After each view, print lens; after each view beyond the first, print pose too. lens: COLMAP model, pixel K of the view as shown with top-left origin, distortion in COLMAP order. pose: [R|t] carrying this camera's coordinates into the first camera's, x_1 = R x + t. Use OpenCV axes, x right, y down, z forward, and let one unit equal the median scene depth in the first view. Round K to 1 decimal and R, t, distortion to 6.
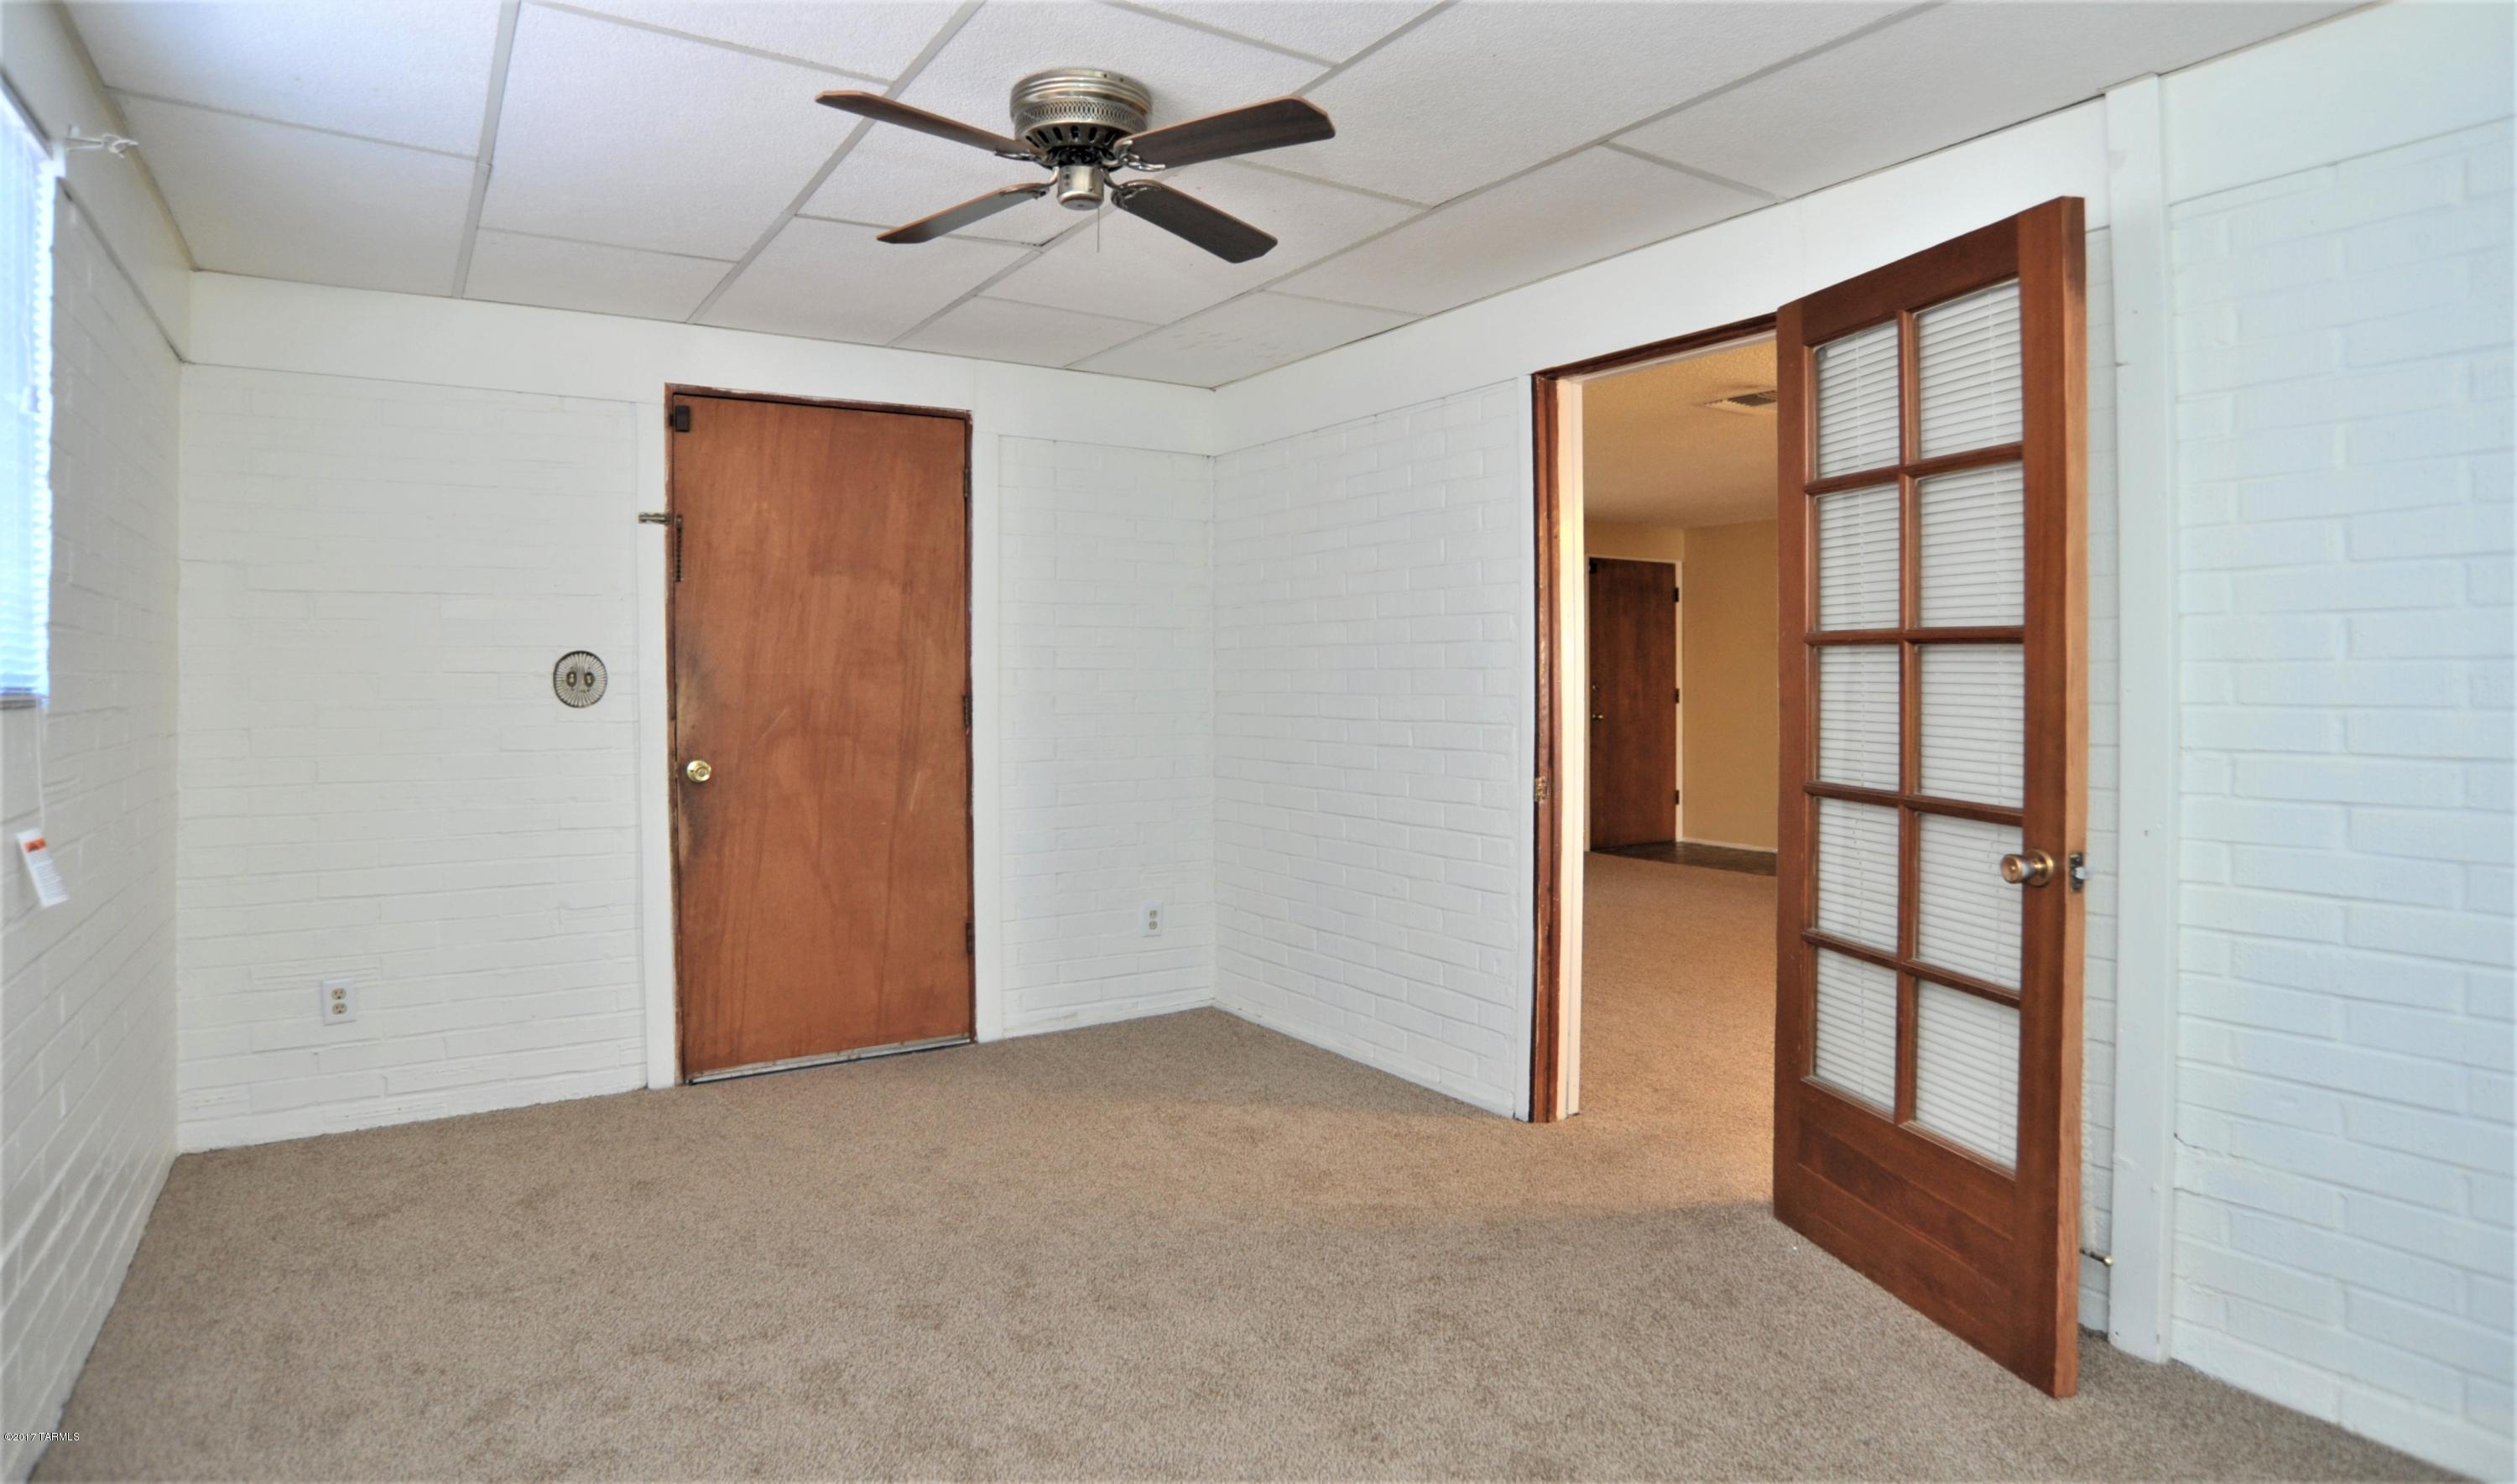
lens RADIAL K [[1351.8, 0, 1258.7], [0, 1351.8, 675.9], [0, 0, 1]] dist [-0.099263, 0.050252]
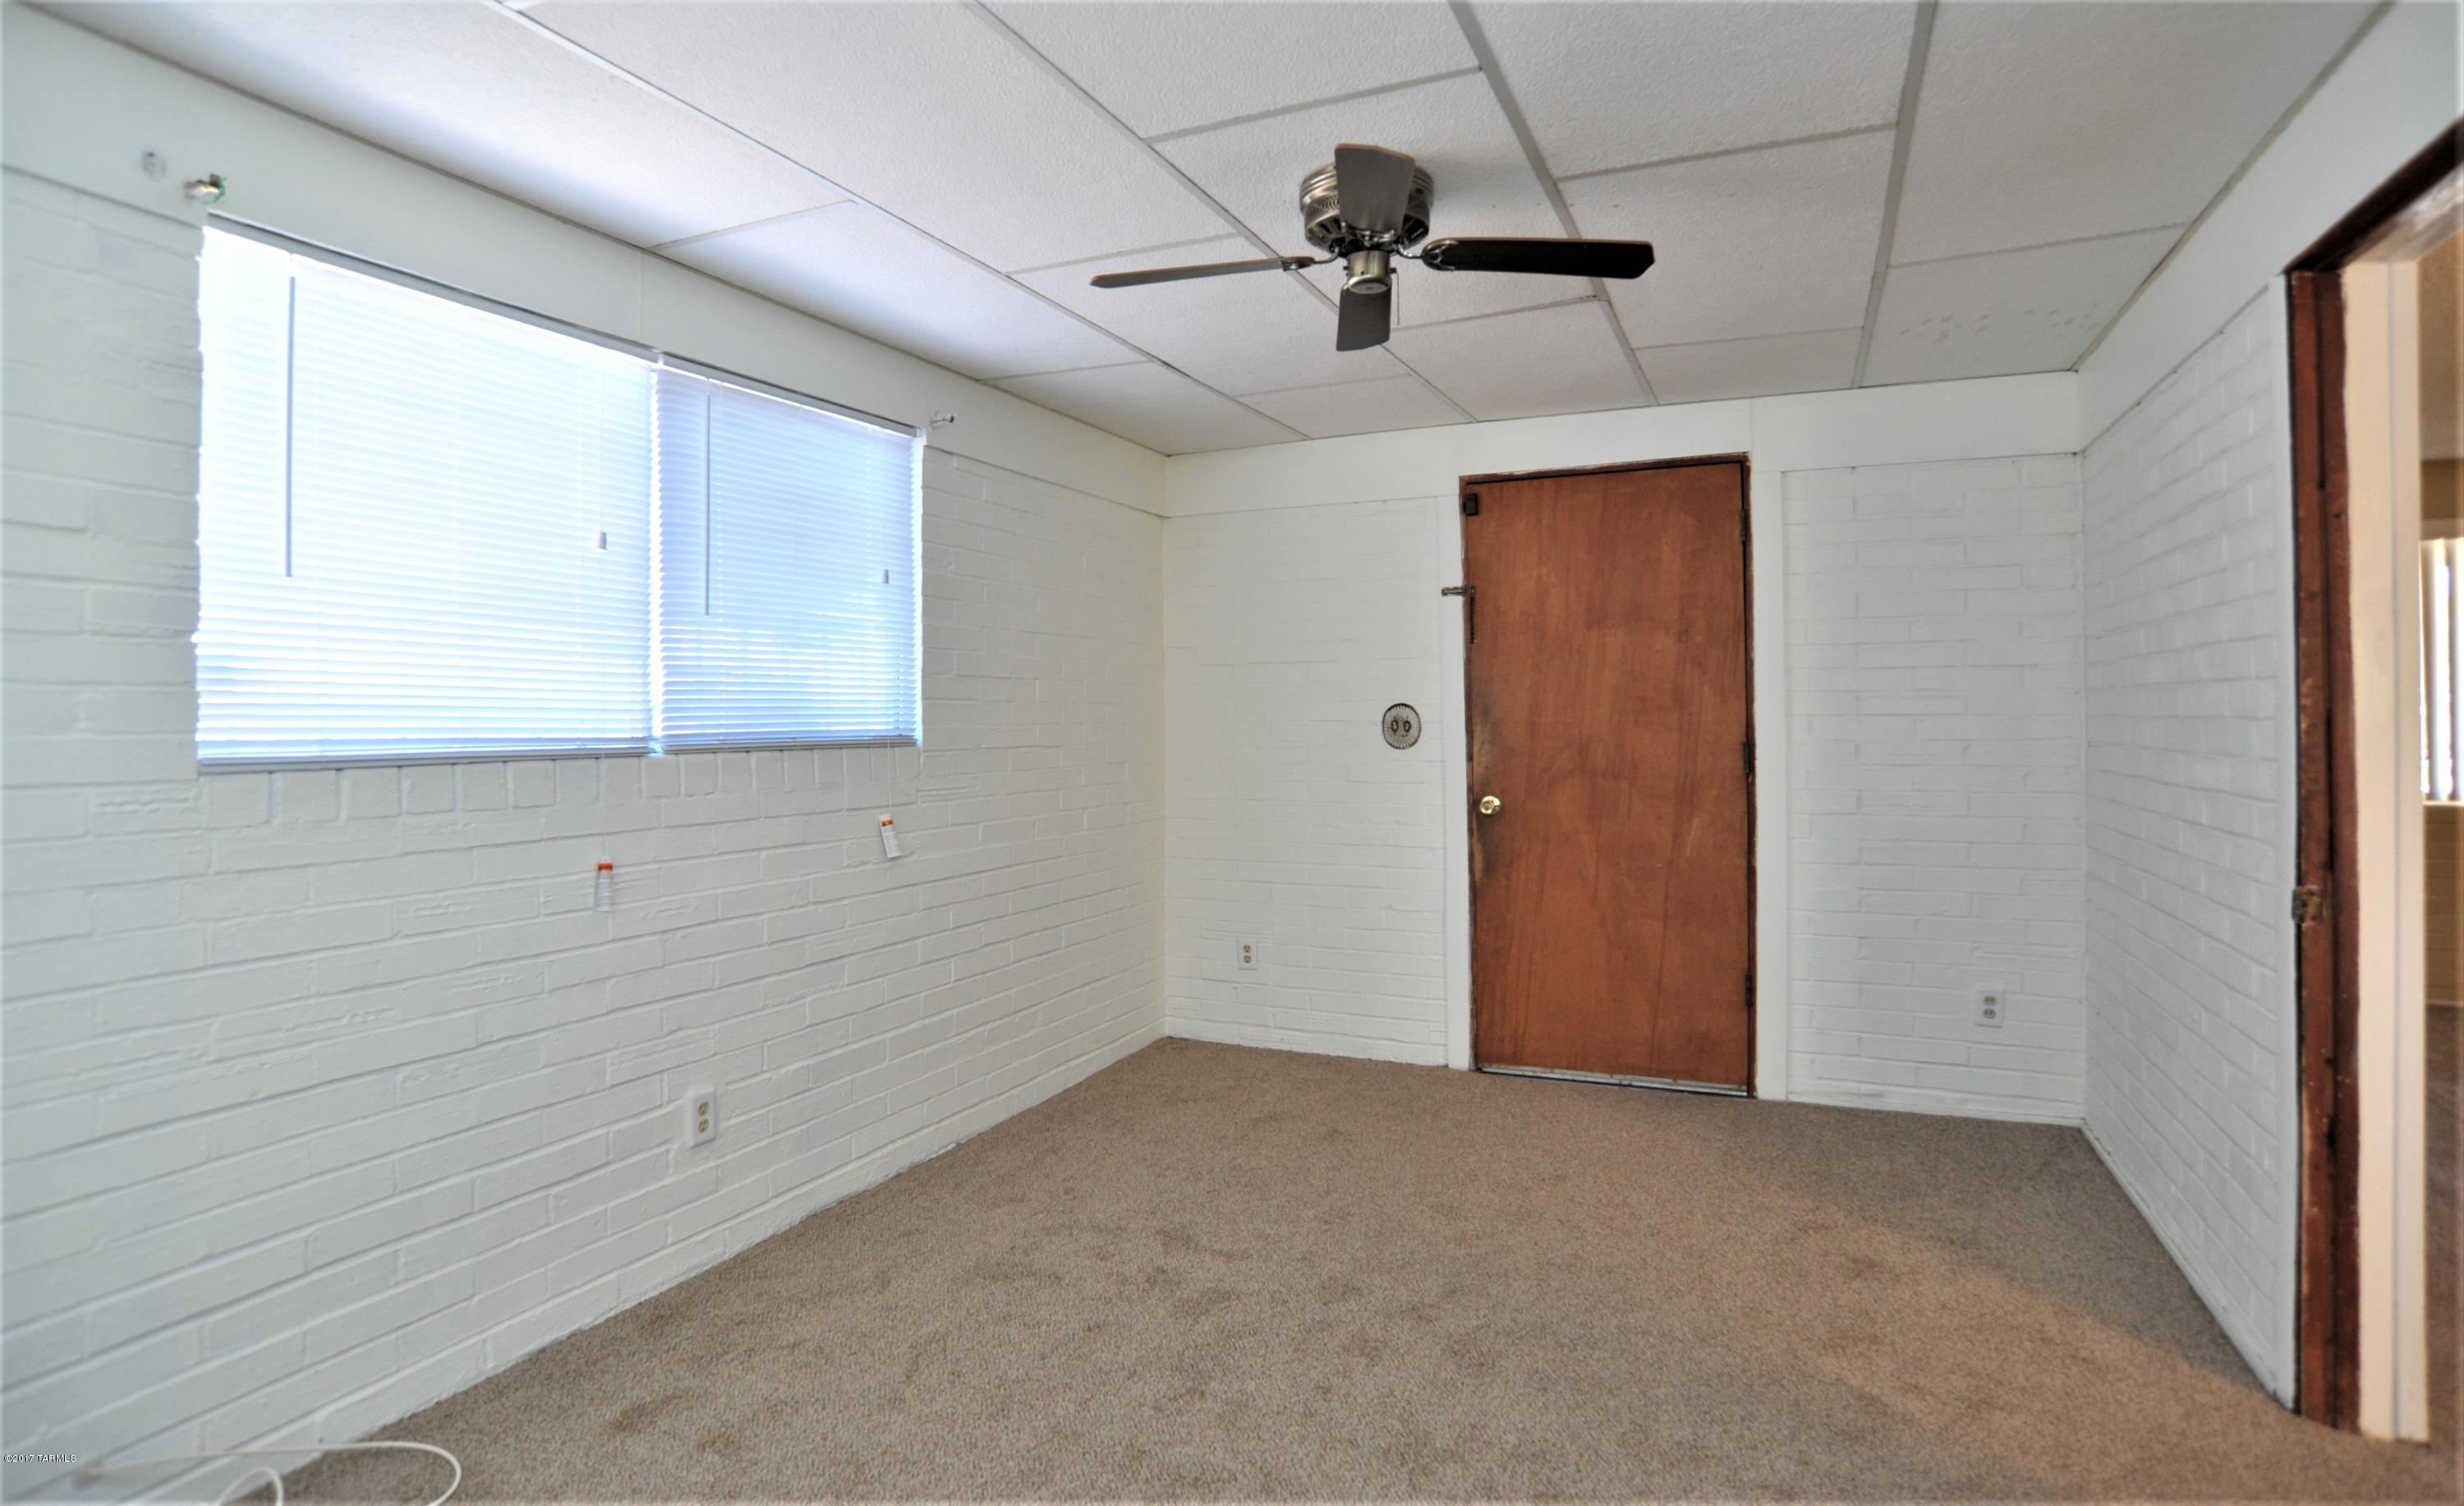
lens RADIAL K [[1239.0, 0, 1231.3], [0, 1239.0, 720.2], [0, 0, 1]] dist [-0.122748, 0.077194]
pose [[0.539616, -0.000080, -0.841911, 0.359832], [0.004760, 0.999984, 0.002955, -0.007053], [0.841898, -0.005603, 0.539608, 0.227228]]
